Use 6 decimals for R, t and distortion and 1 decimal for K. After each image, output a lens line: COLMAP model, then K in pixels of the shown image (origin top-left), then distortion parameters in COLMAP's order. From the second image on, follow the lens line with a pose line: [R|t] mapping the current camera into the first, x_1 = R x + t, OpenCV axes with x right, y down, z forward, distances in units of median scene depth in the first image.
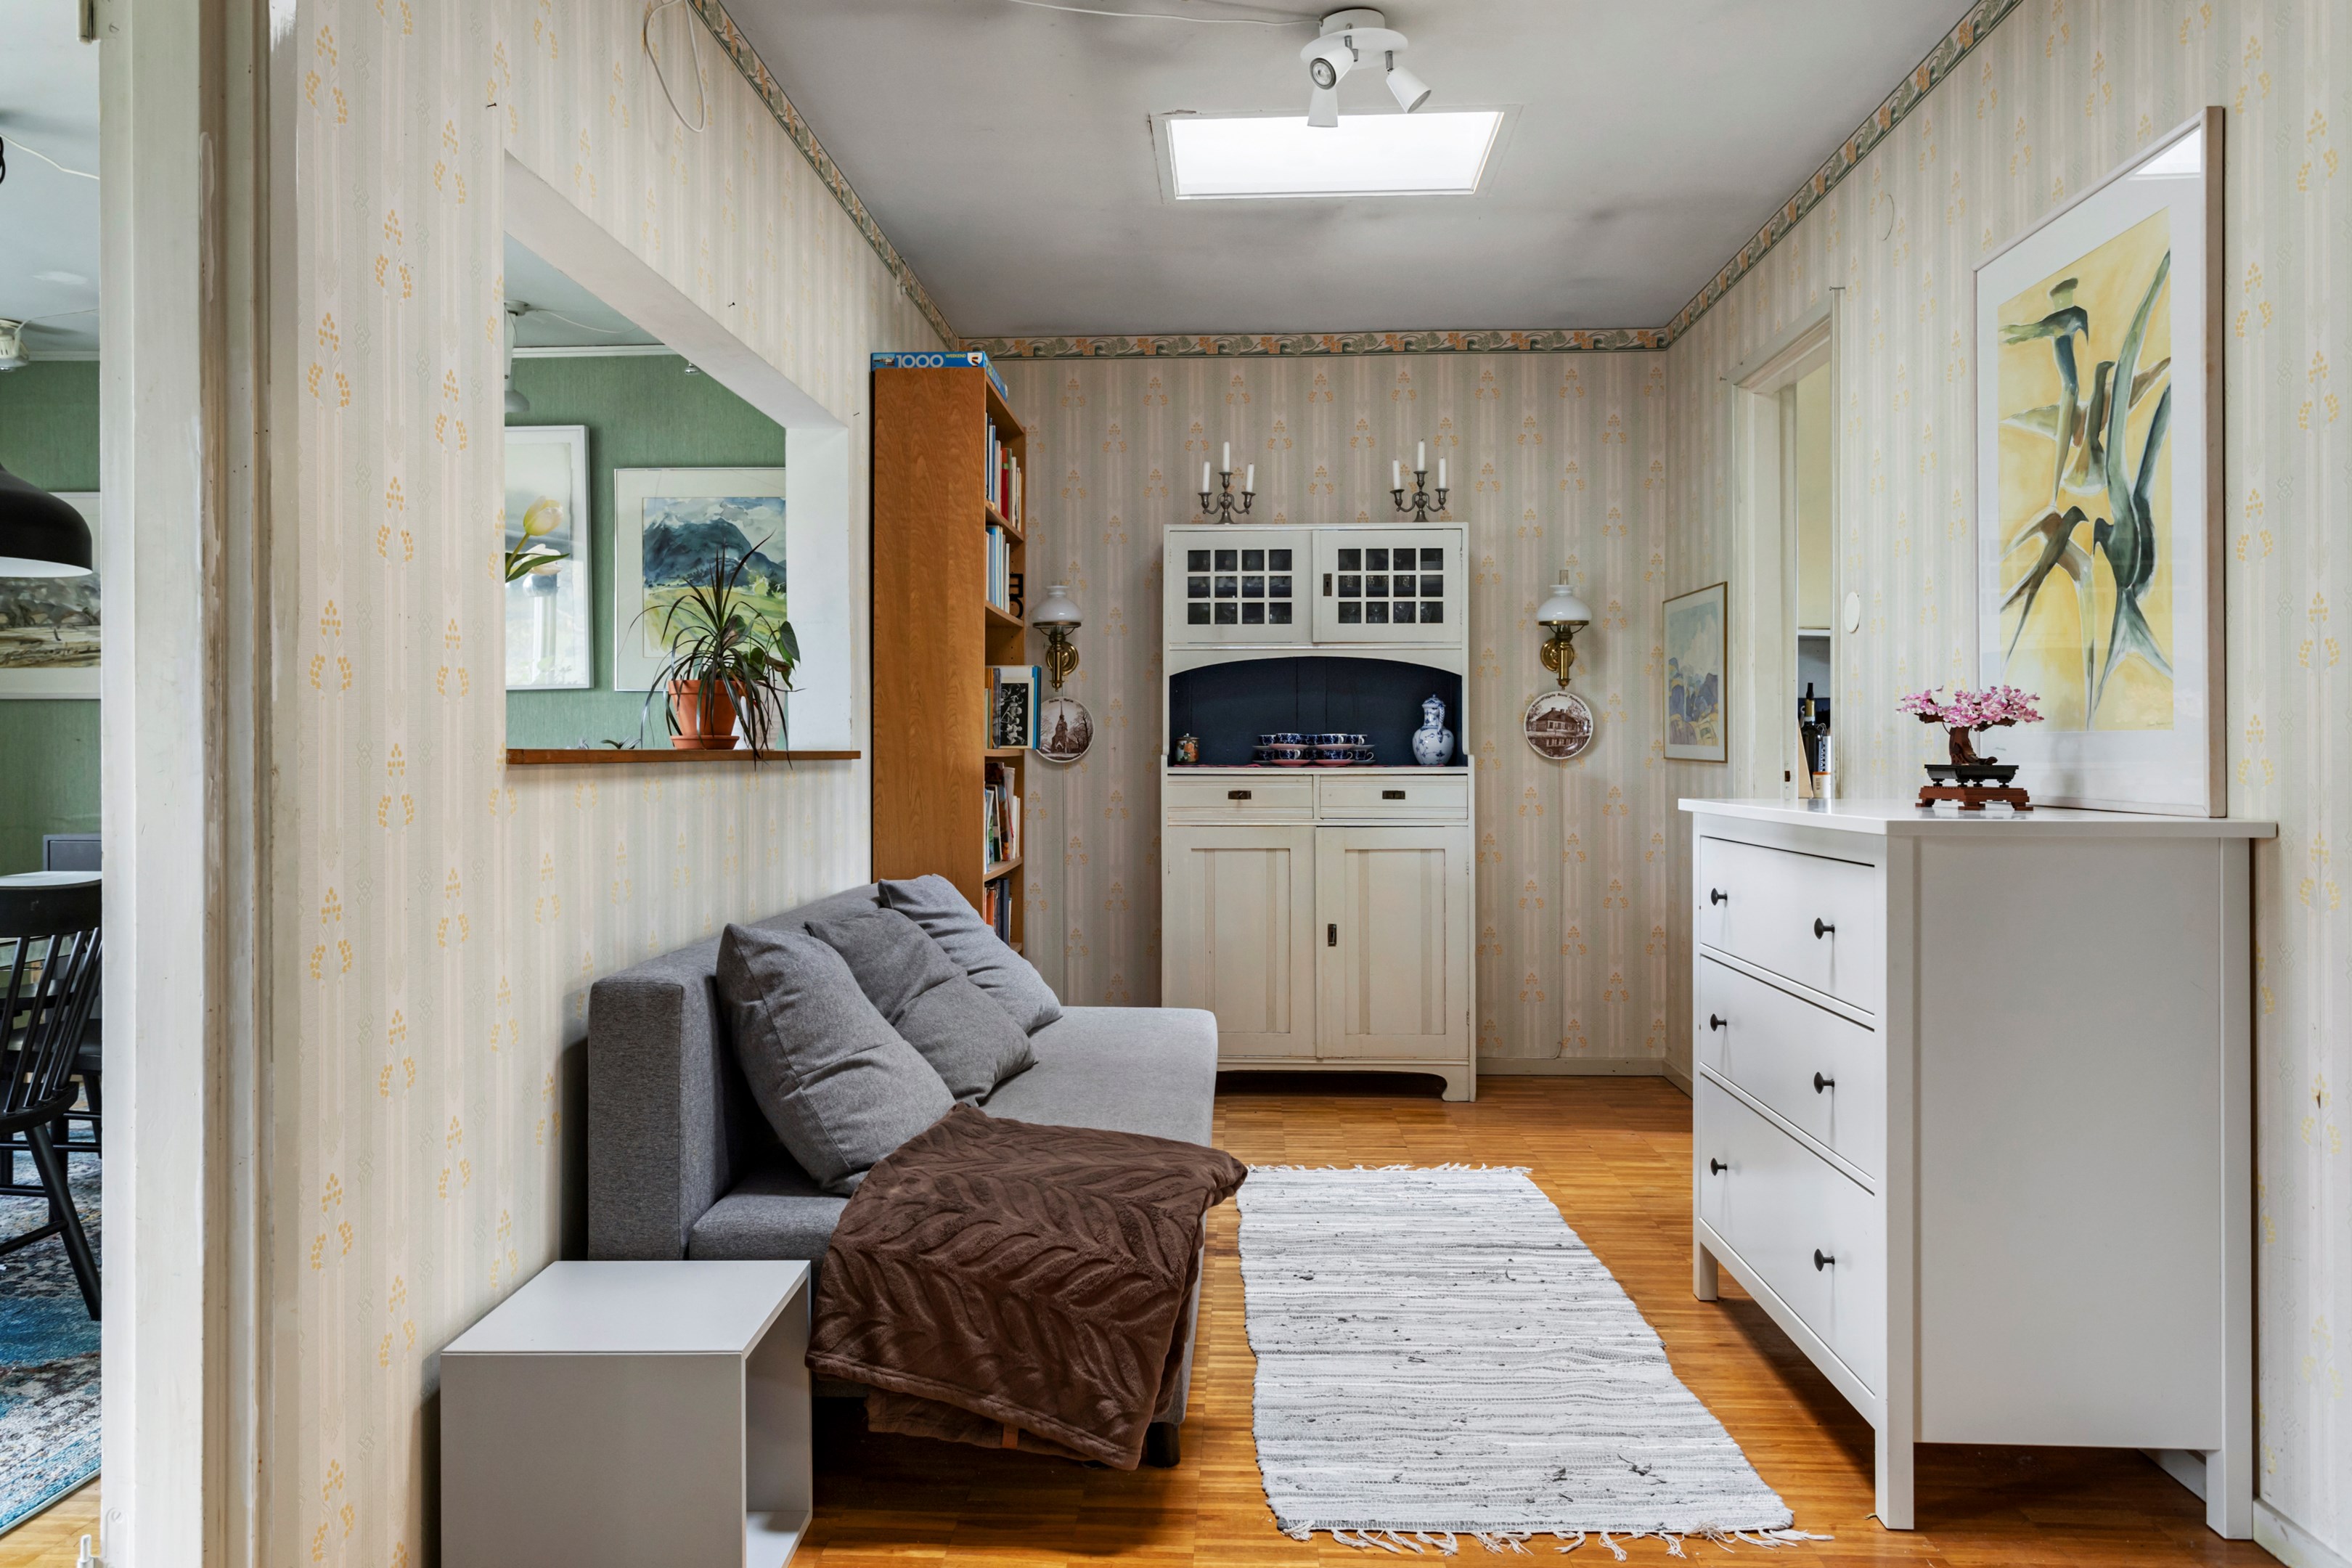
lens RADIAL K [[1706.8, 0, 1164.8], [0, 1706.8, 741.0], [0, 0, 1]] dist [0.001580, -0.001590]
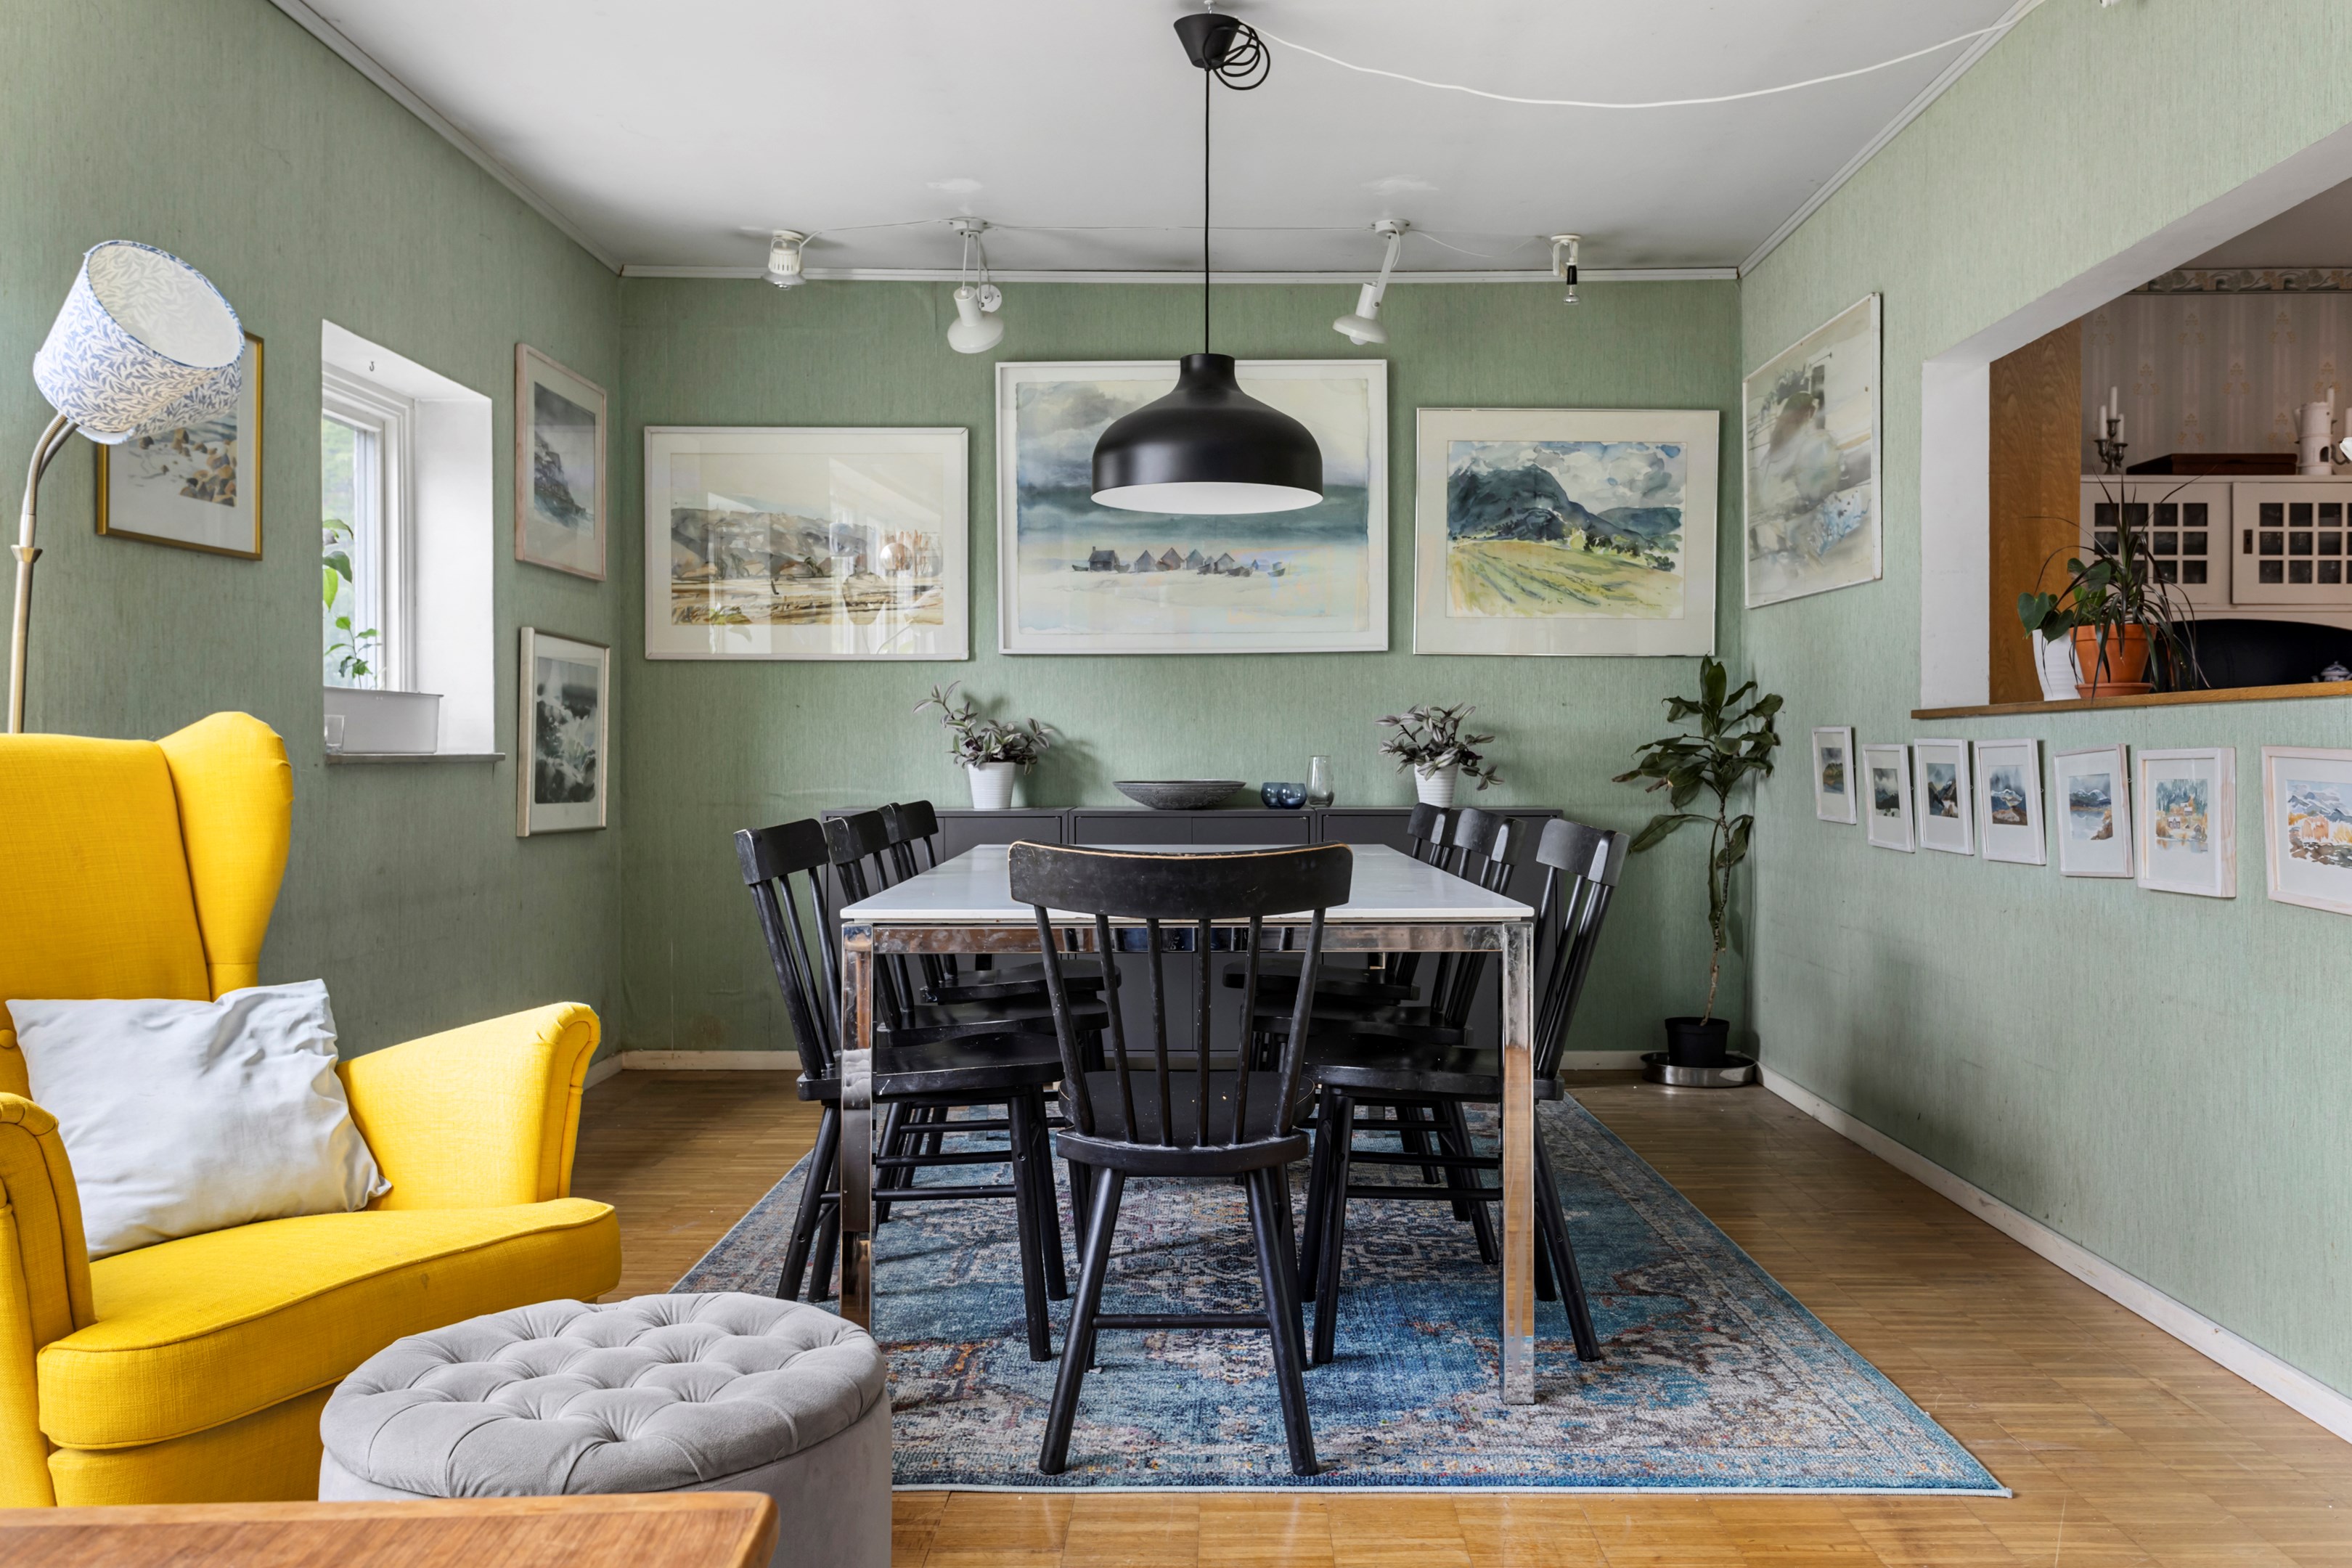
lens RADIAL K [[1973.9, 0, 1175.1], [0, 1973.9, 764.6], [0, 0, 1]] dist [0.012530, -0.000560]
pose [[0.998674, 0.003013, 0.051393, -0.541024], [-0.003576, 0.999935, 0.010868, 0.019896], [-0.051356, -0.011037, 0.998619, -0.045081]]
